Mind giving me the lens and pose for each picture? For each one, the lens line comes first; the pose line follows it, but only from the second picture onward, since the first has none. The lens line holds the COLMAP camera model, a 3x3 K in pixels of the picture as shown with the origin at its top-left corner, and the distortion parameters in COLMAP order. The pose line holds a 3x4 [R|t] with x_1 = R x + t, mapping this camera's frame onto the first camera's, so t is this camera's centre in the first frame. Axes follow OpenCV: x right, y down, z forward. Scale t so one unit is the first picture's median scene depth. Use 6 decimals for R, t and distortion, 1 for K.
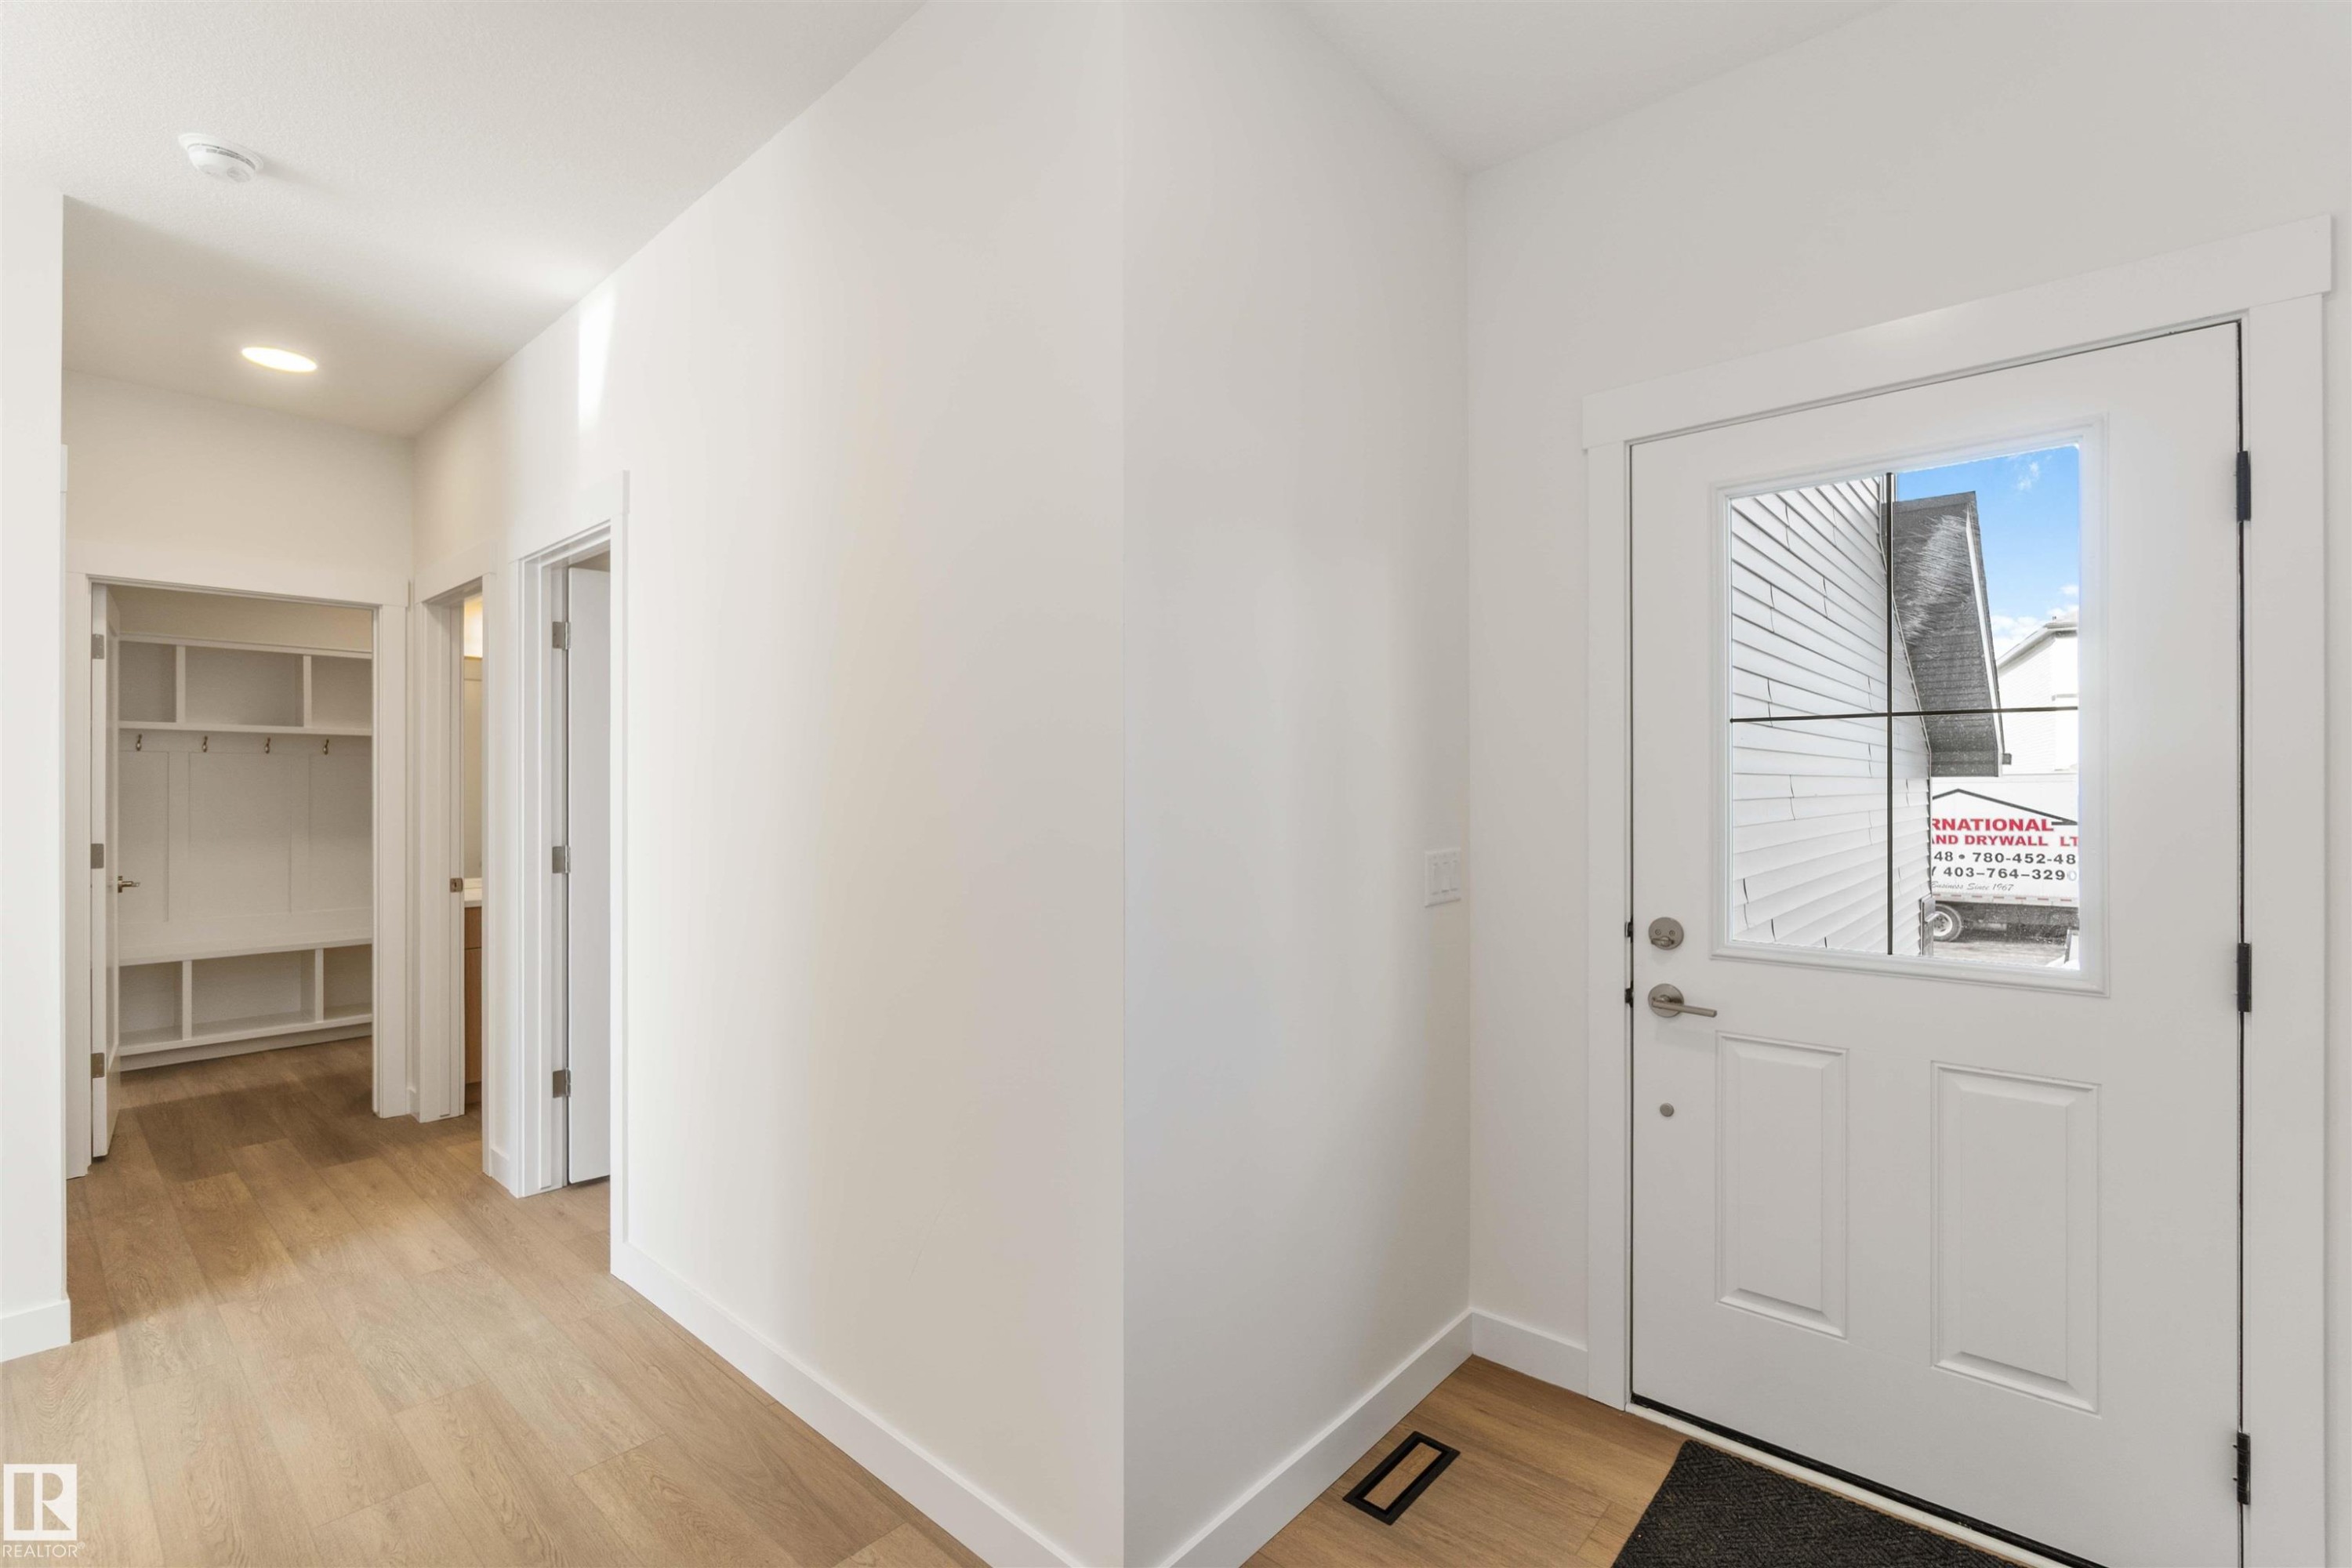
lens RADIAL K [[1041.1, 0, 1168.8], [0, 1041.1, 782.0], [0, 0, 1]] dist [-0.001763, -0.000073]
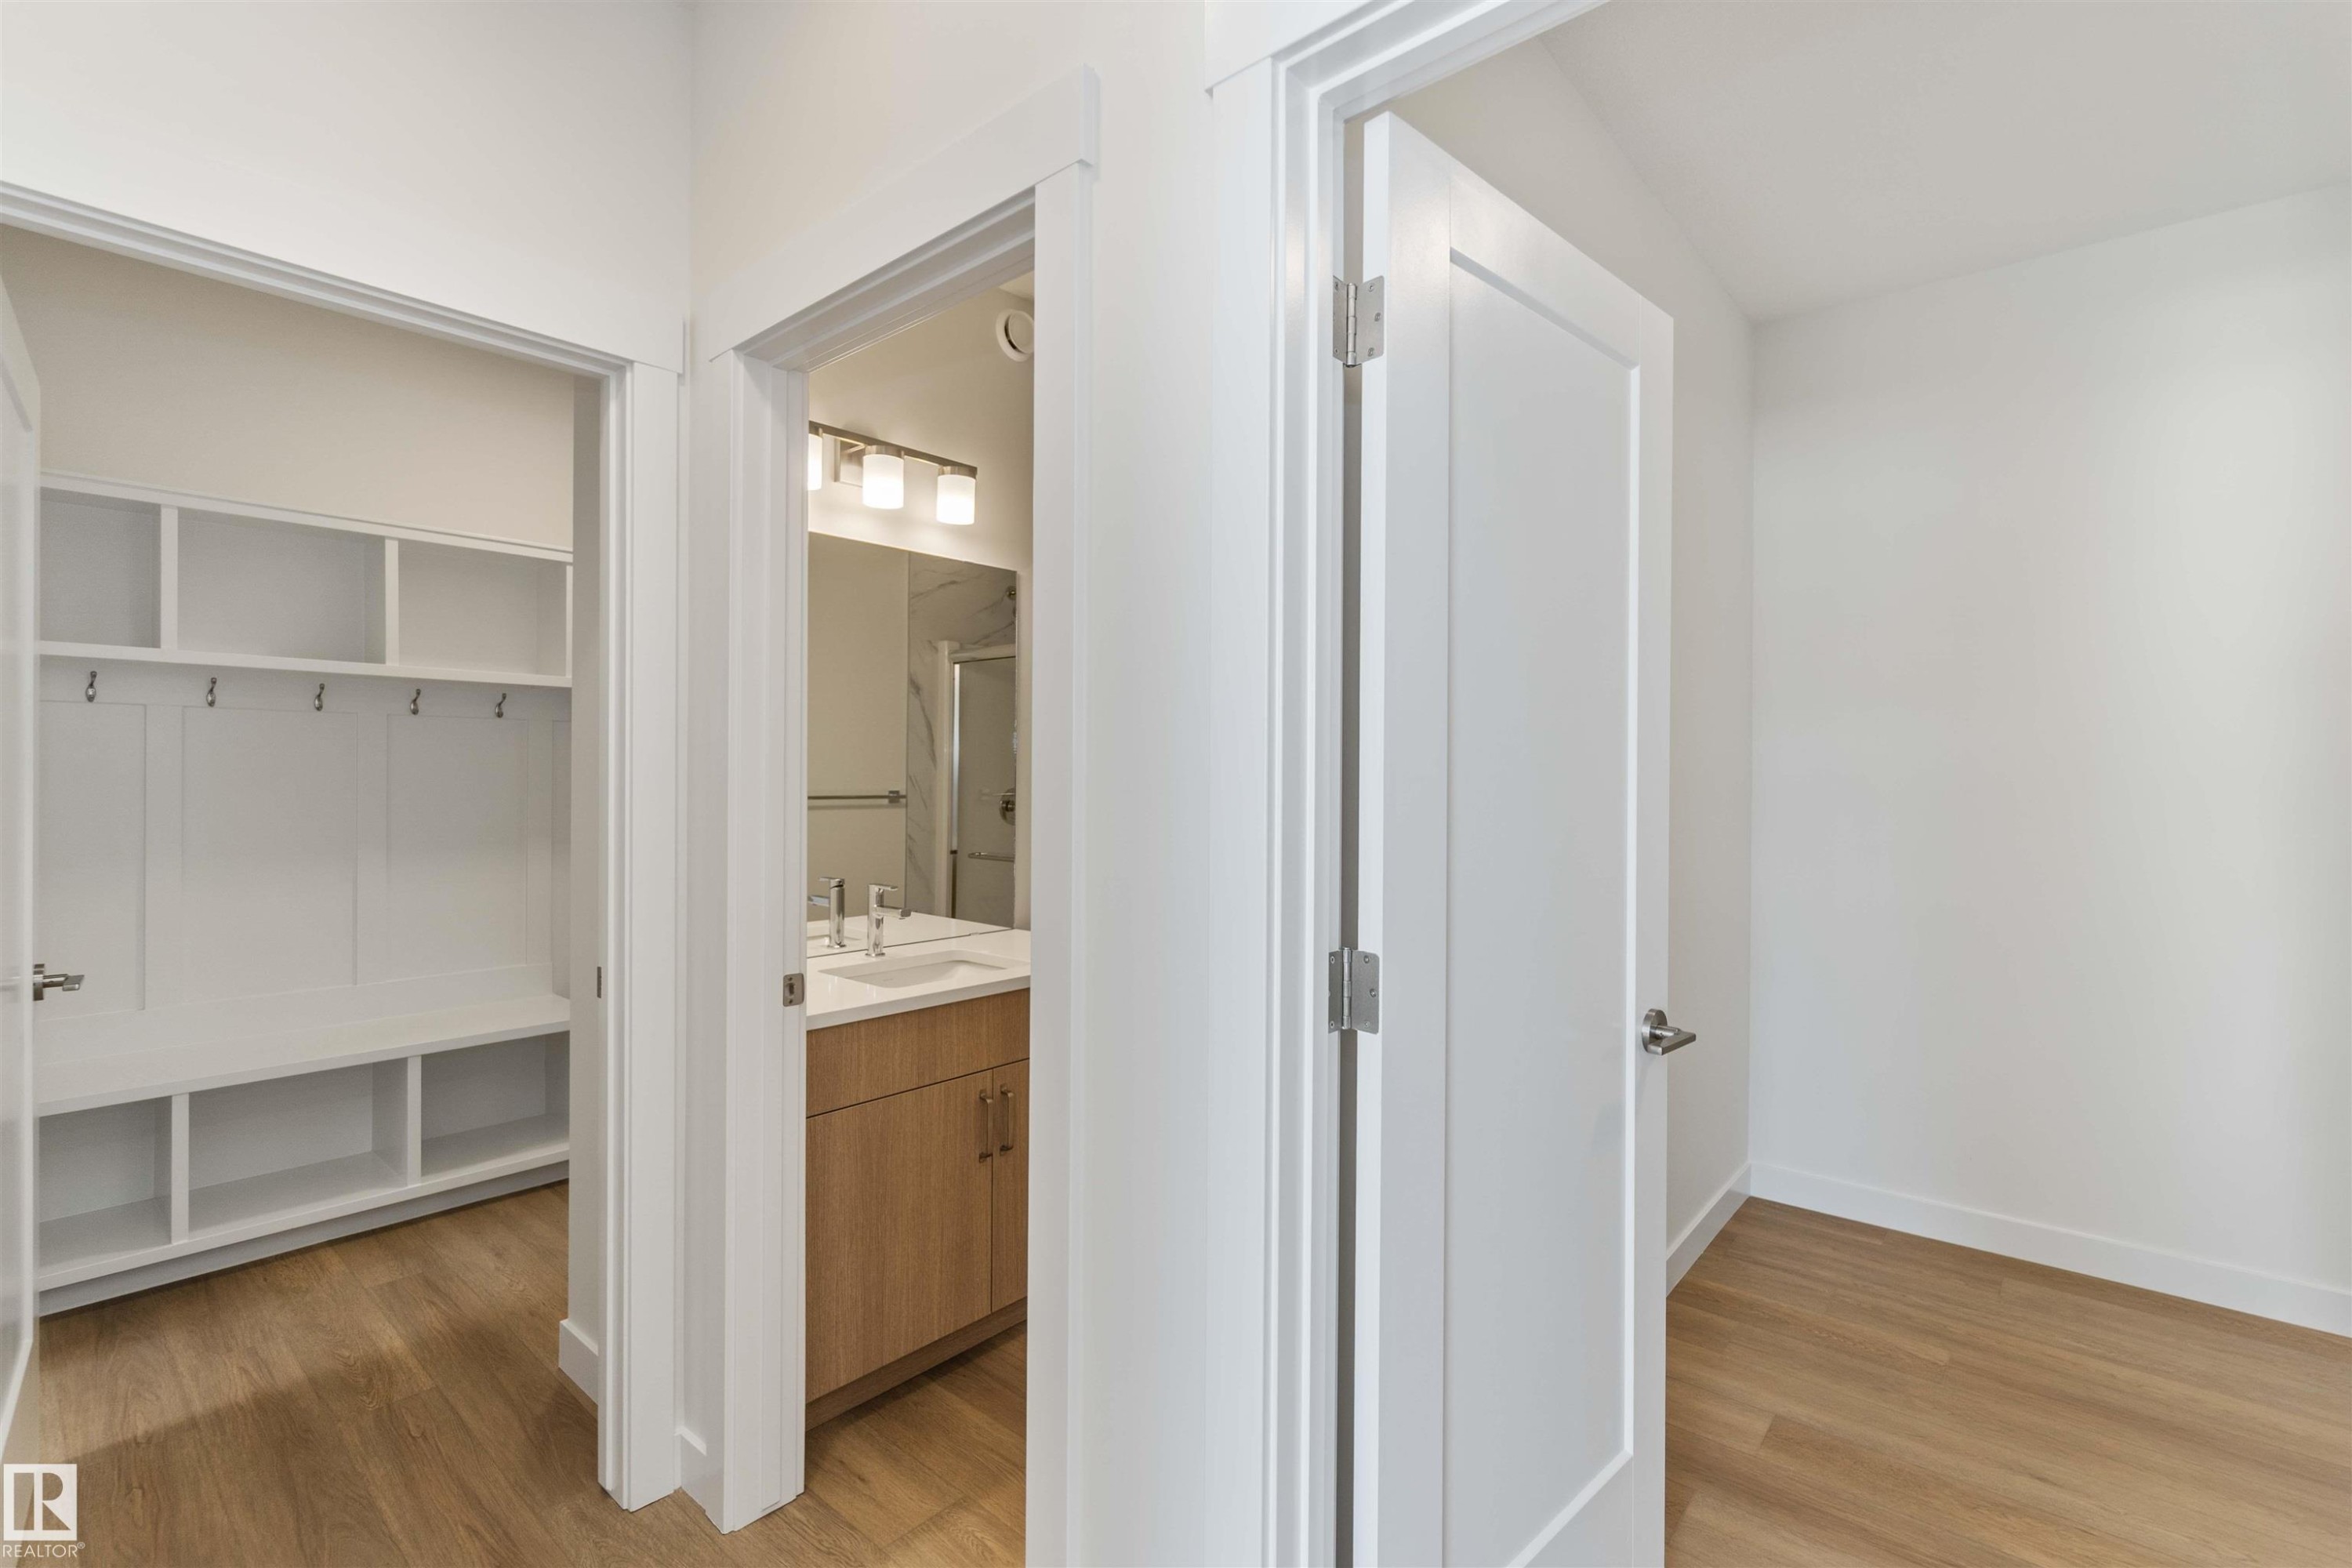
lens RADIAL K [[1050.3, 0, 1171.4], [0, 1050.3, 775.0], [0, 0, 1]] dist [-0.001989, -0.000110]
pose [[0.999931, 0.006649, 0.009681, -0.437555], [-0.006688, 0.999970, 0.003951, 0.002922], [-0.009654, -0.004015, 0.999945, 0.452860]]
